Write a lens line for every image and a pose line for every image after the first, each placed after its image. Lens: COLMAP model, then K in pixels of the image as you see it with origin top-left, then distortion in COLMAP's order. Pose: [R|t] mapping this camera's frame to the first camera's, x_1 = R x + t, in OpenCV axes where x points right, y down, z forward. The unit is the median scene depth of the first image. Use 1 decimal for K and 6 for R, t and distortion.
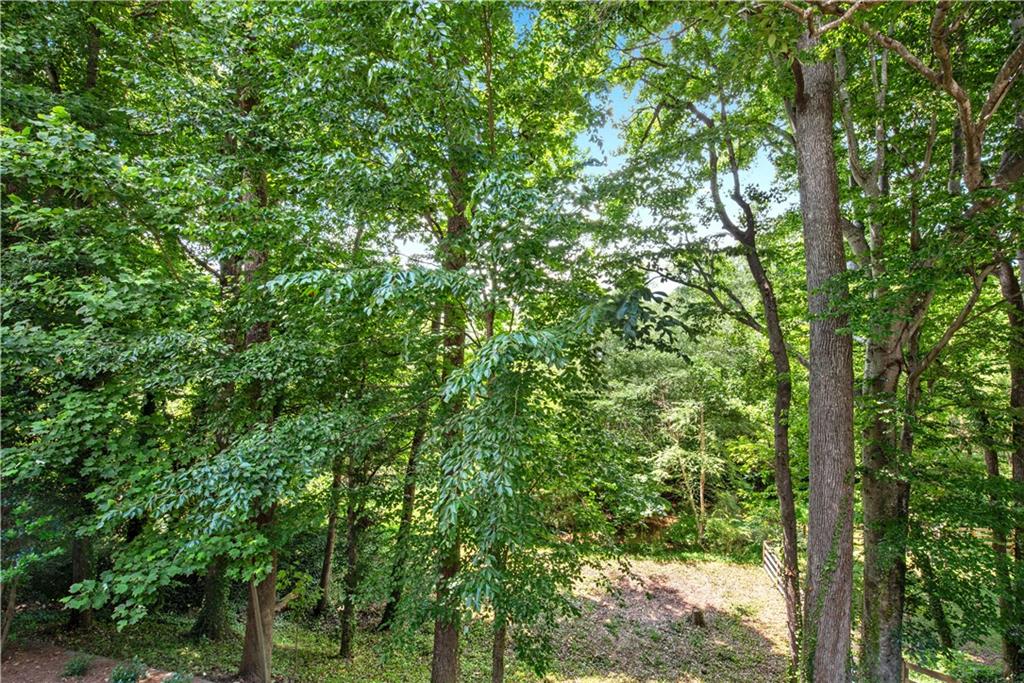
lens RADIAL K [[429.7, 0, 518.4], [0, 429.7, 335.9], [0, 0, 1]] dist [0.000780, 0.000401]
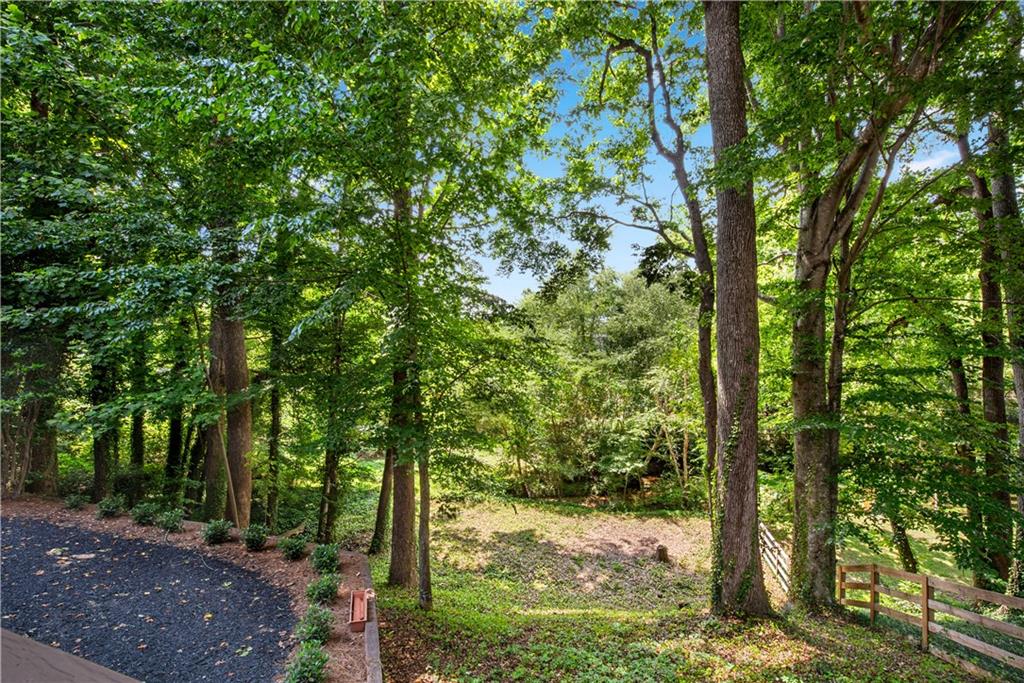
lens RADIAL K [[416.4, 0, 517.7], [0, 416.4, 375.3], [0, 0, 1]] dist [0.013625, -0.000254]
pose [[0.994532, -0.016596, -0.103102, 0.240342], [0.018115, 0.999741, 0.013812, 0.268161], [0.102846, -0.015604, 0.994575, -0.047871]]
